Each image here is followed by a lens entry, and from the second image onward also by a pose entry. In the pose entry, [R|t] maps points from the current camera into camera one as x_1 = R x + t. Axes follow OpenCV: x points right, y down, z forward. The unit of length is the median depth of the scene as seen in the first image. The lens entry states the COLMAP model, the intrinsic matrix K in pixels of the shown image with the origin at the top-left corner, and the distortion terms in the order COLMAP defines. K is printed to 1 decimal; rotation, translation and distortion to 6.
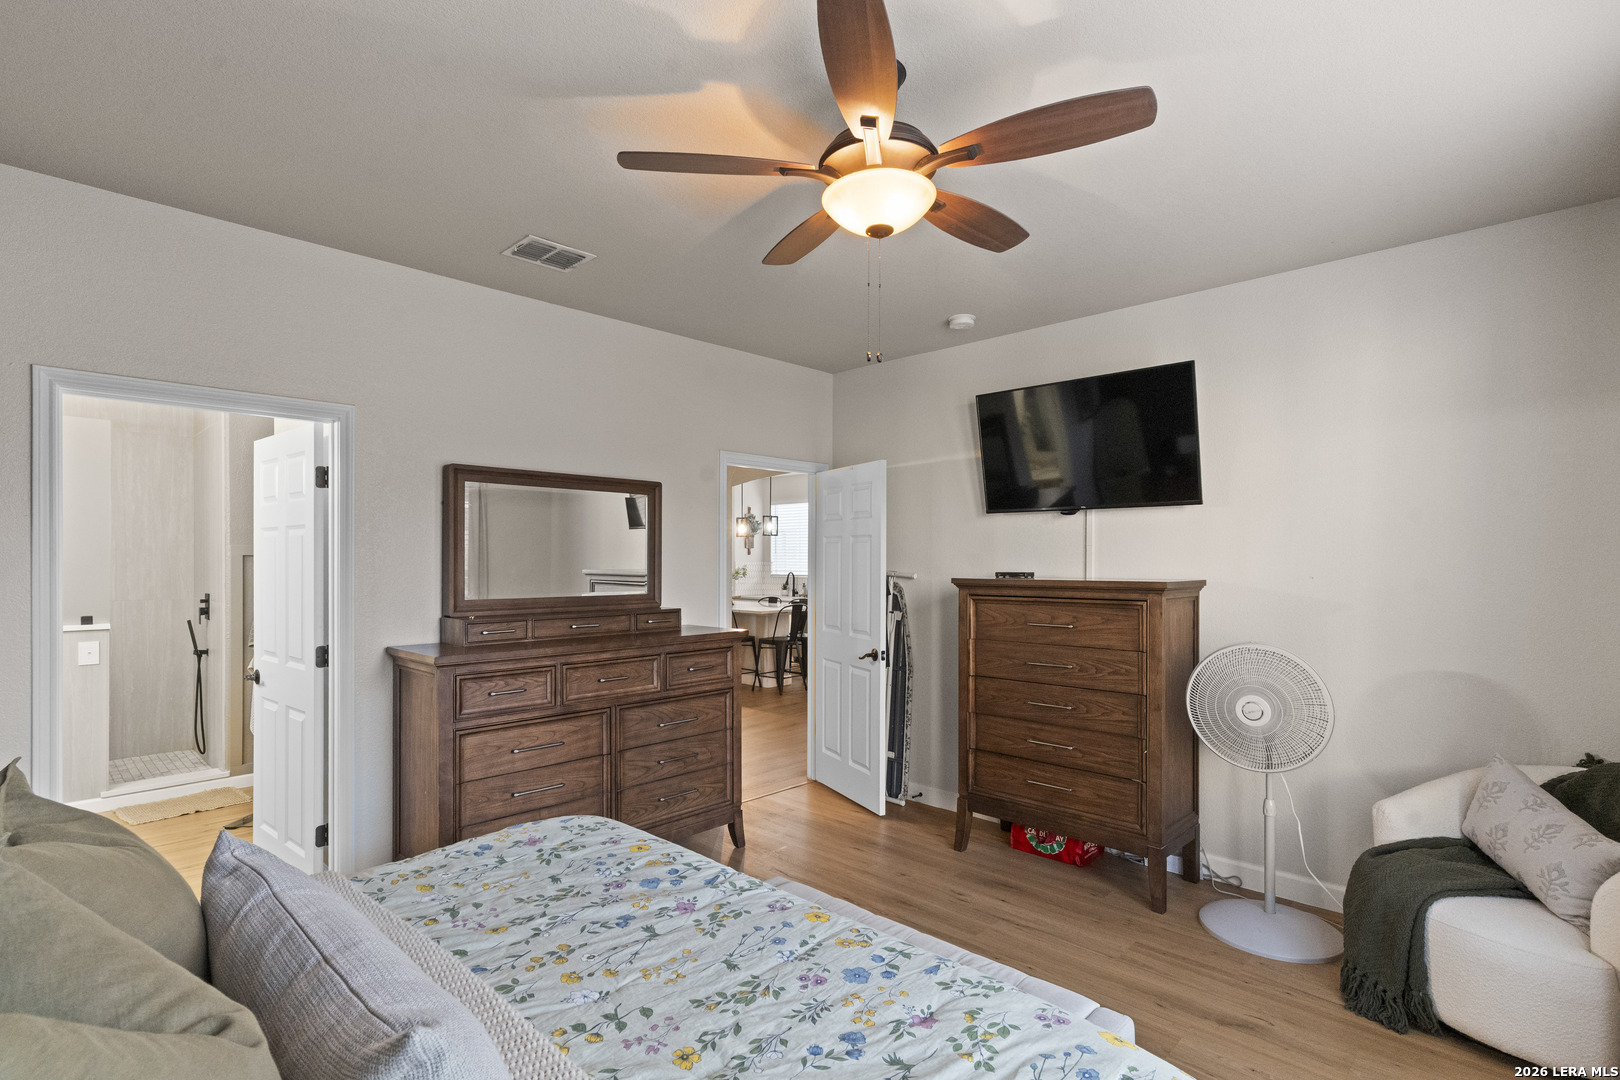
lens RADIAL K [[774.0, 0, 815.3], [0, 774.0, 554.0], [0, 0, 1]] dist [0.002190, 0.000458]
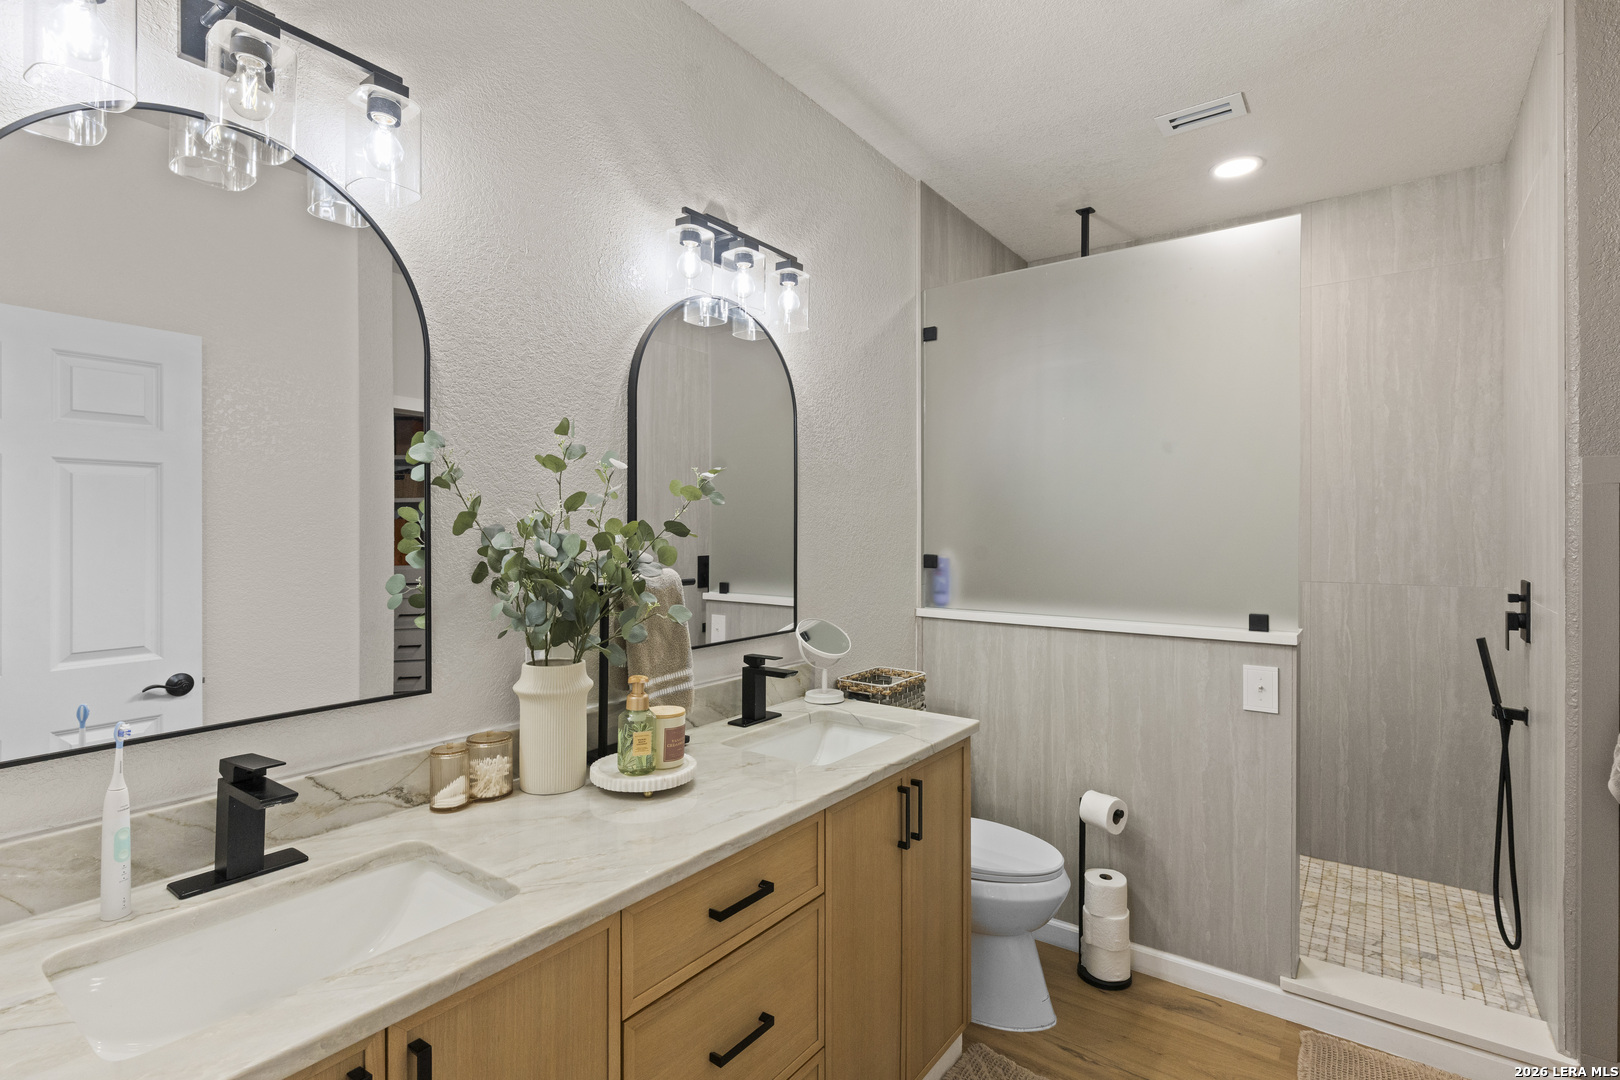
lens RADIAL K [[773.3, 0, 815.5], [0, 773.3, 532.7], [0, 0, 1]] dist [0.002174, 0.000234]
pose [[0.132225, 0.002074, -0.991218, -0.410927], [-0.001239, 0.999997, 0.001927, 0.023720], [0.991219, 0.000974, 0.132227, 0.553554]]
